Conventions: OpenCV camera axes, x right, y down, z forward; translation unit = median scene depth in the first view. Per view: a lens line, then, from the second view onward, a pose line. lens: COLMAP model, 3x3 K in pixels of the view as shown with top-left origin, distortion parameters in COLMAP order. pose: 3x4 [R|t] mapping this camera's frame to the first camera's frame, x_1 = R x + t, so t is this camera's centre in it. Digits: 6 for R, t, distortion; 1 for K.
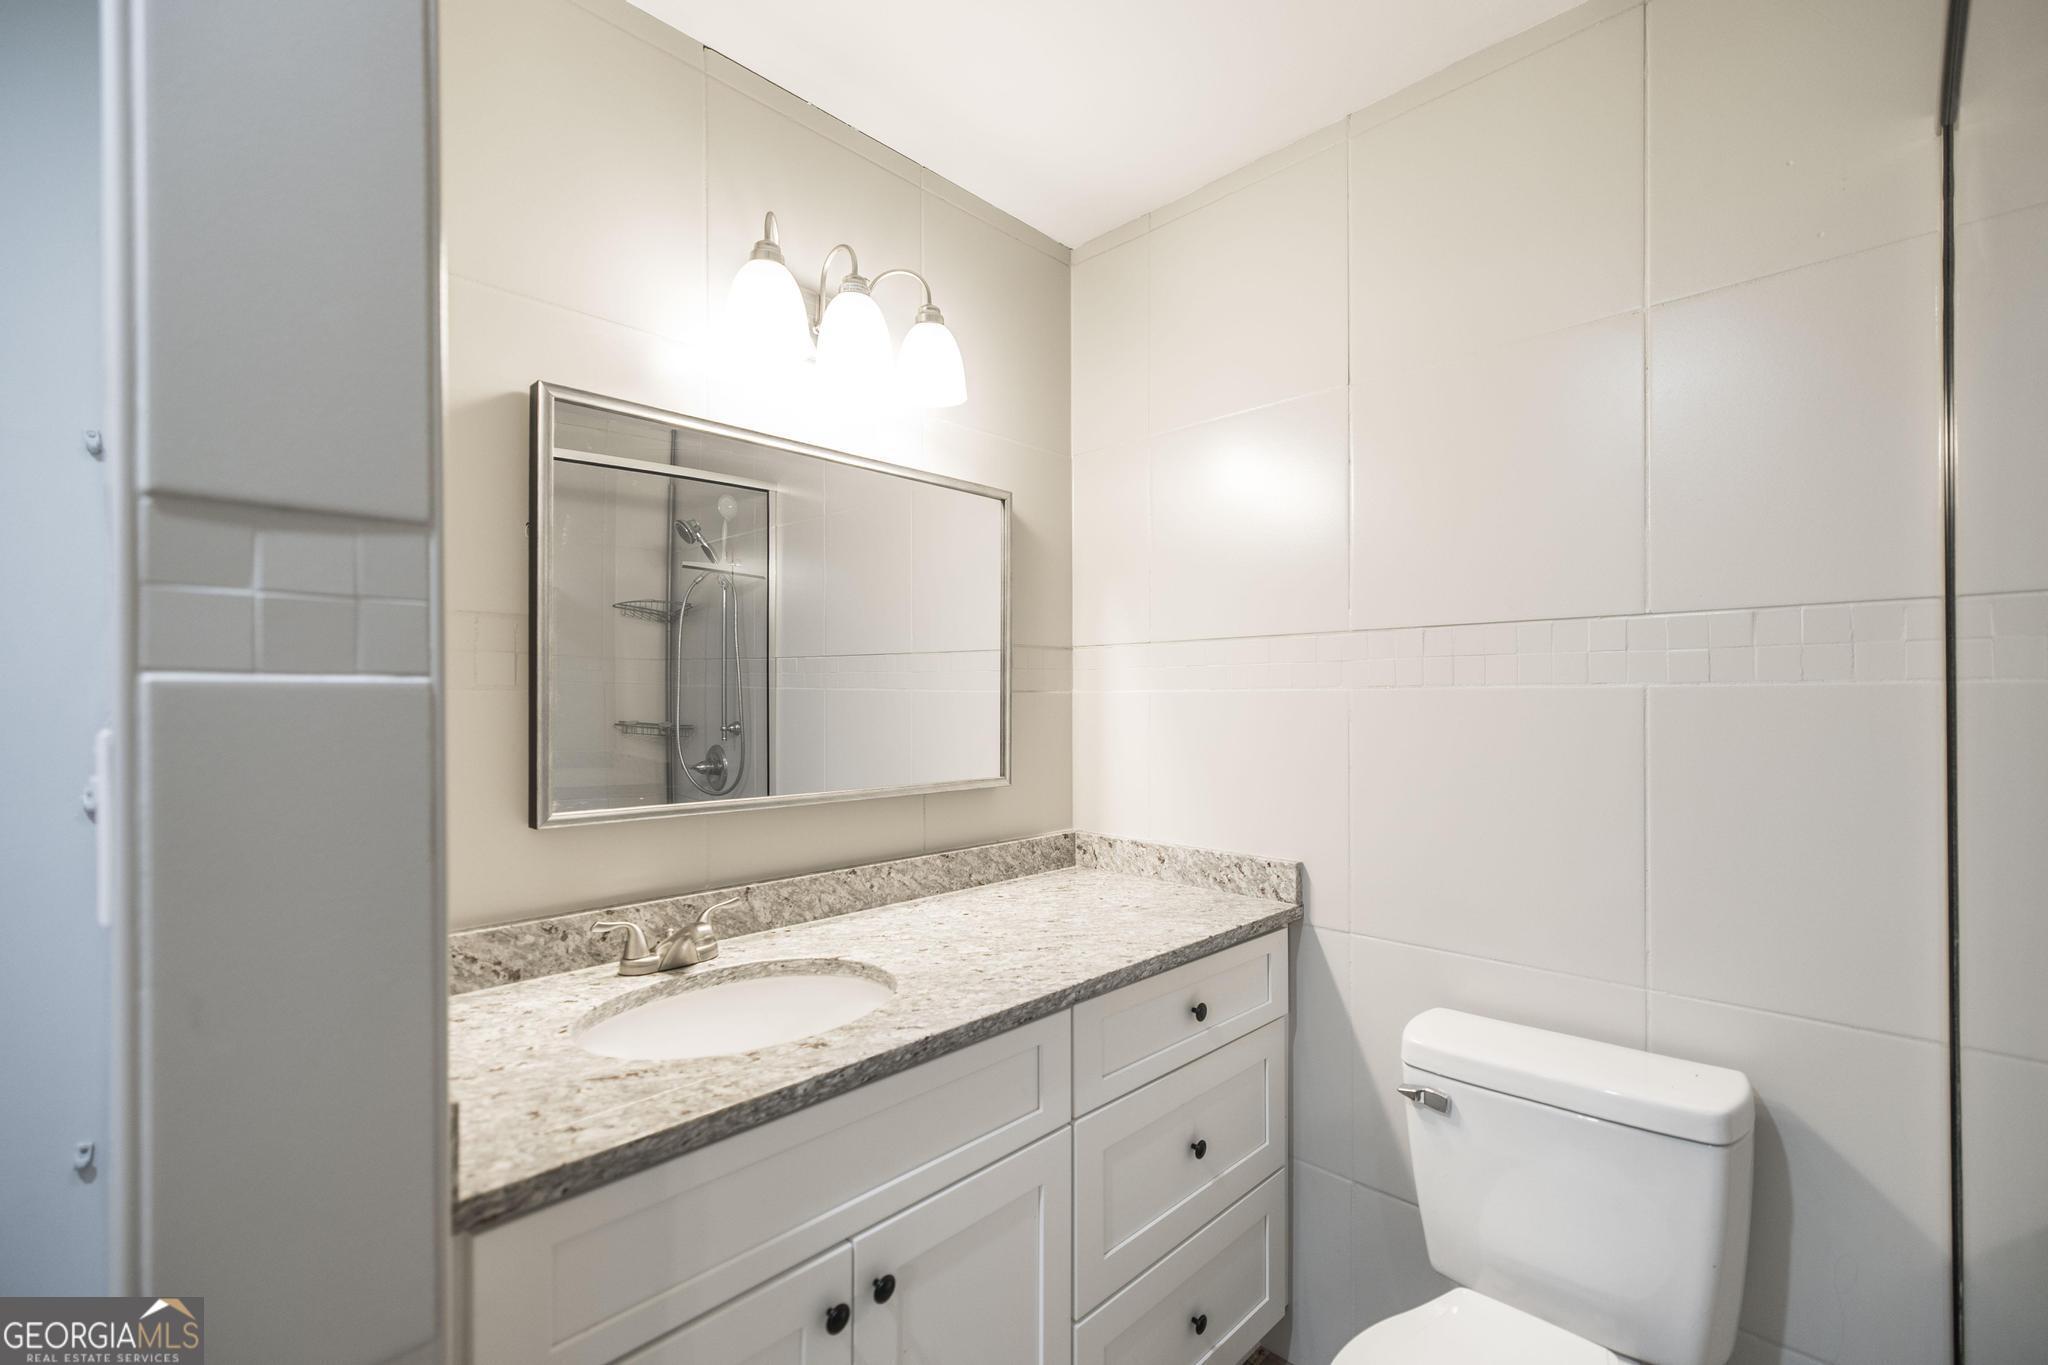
lens RADIAL K [[896.6, 0, 1018.8], [0, 896.6, 699.3], [0, 0, 1]] dist [0.003753, -0.000321]
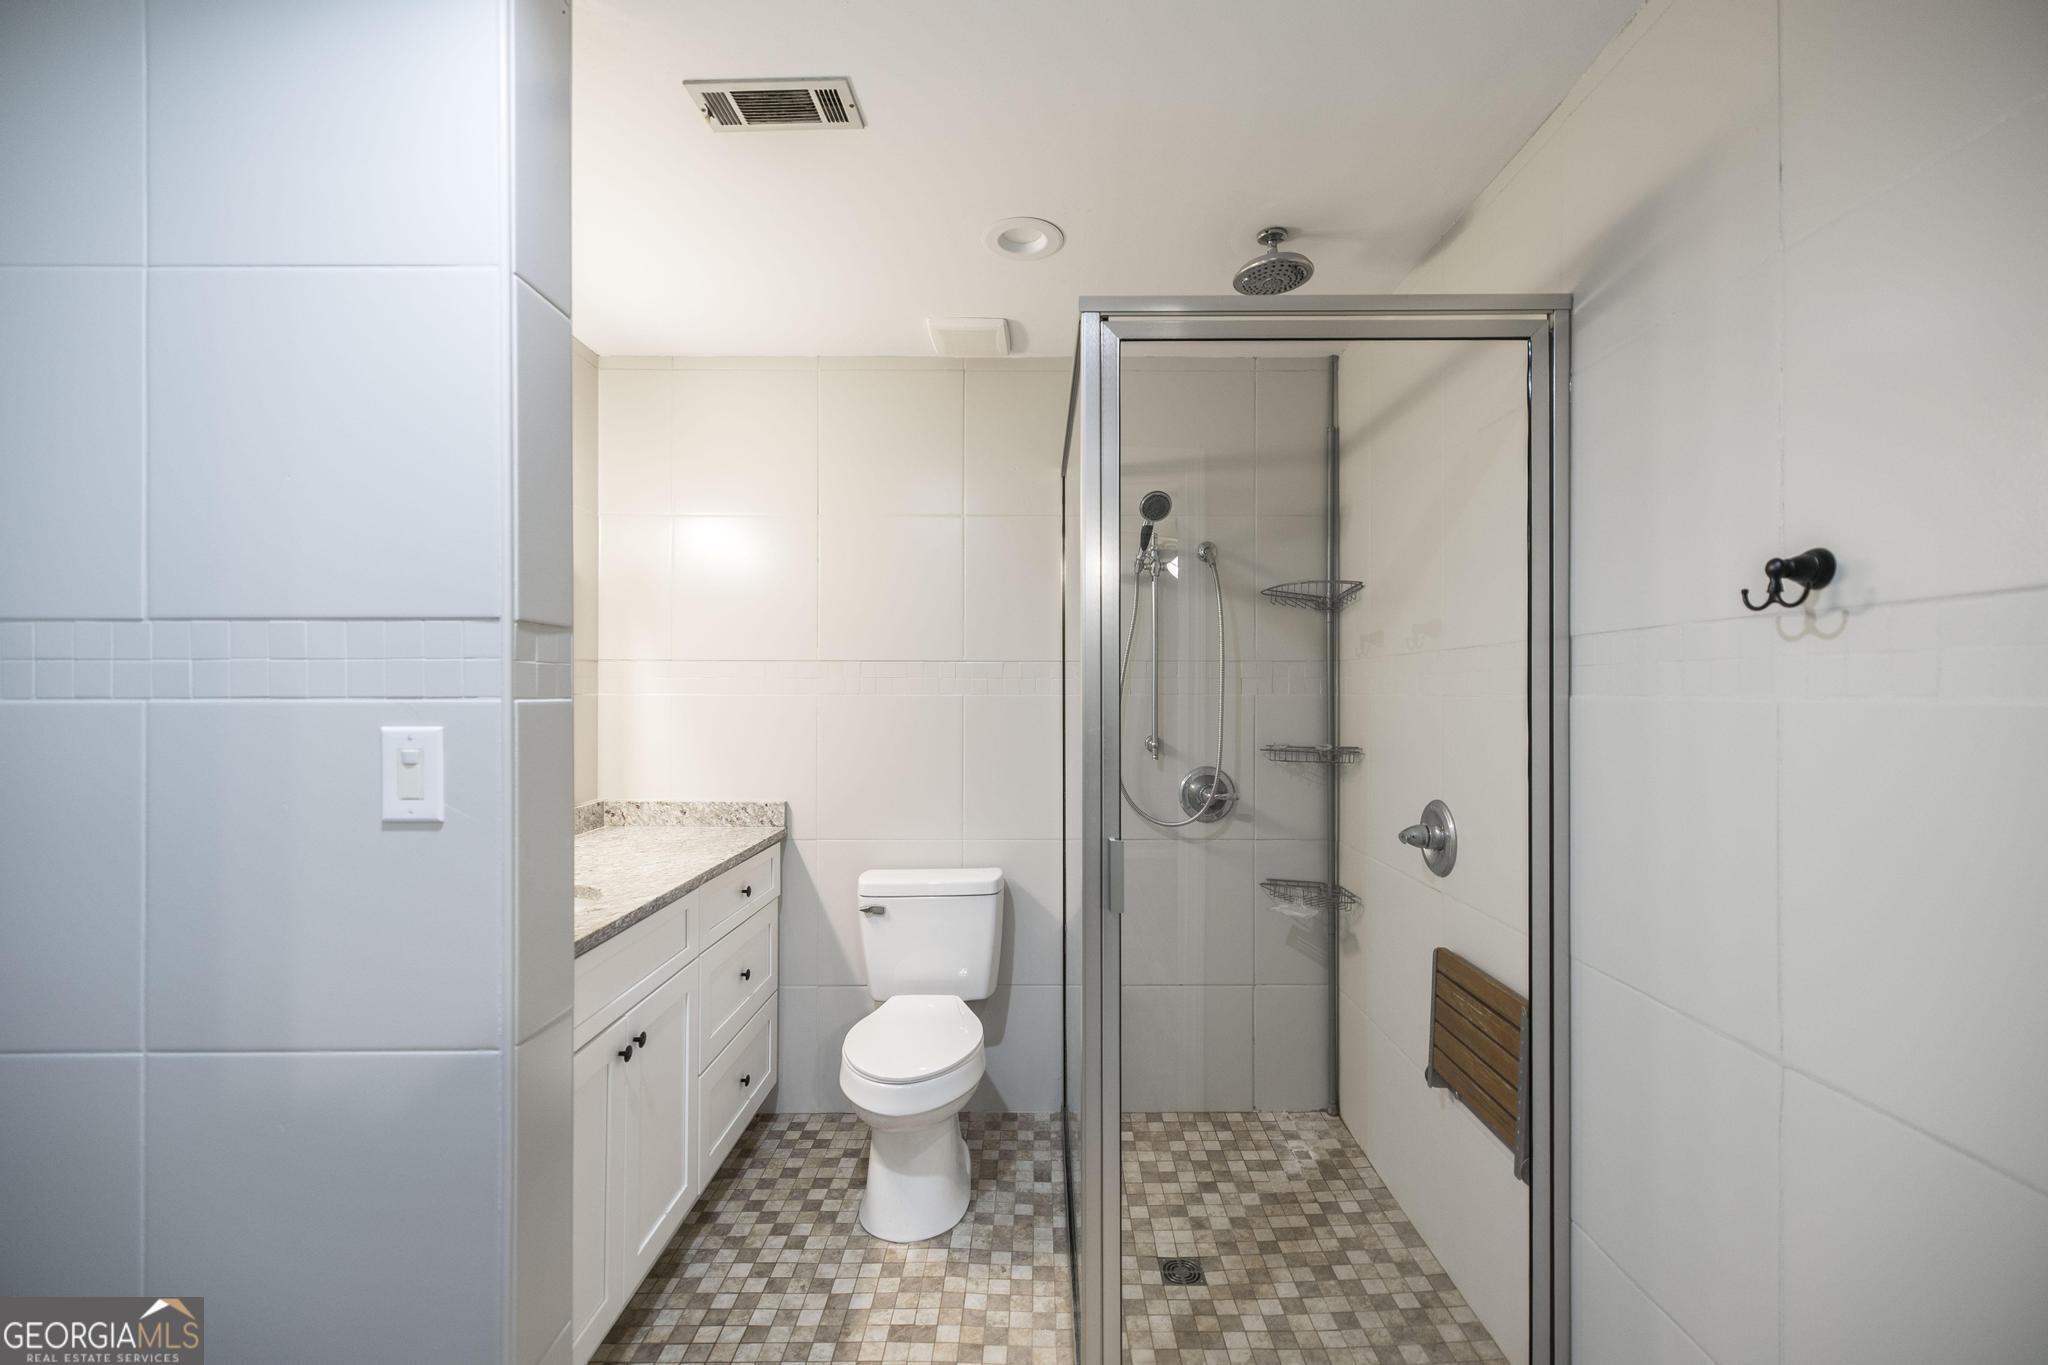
lens RADIAL K [[879.8, 0, 1036.3], [0, 879.8, 684.2], [0, 0, 1]] dist [0.004085, -0.000001]
pose [[0.717971, 0.011142, 0.695983, -0.474763], [-0.004866, 0.999928, -0.010988, -0.015305], [-0.696056, 0.004502, 0.717974, -0.462662]]
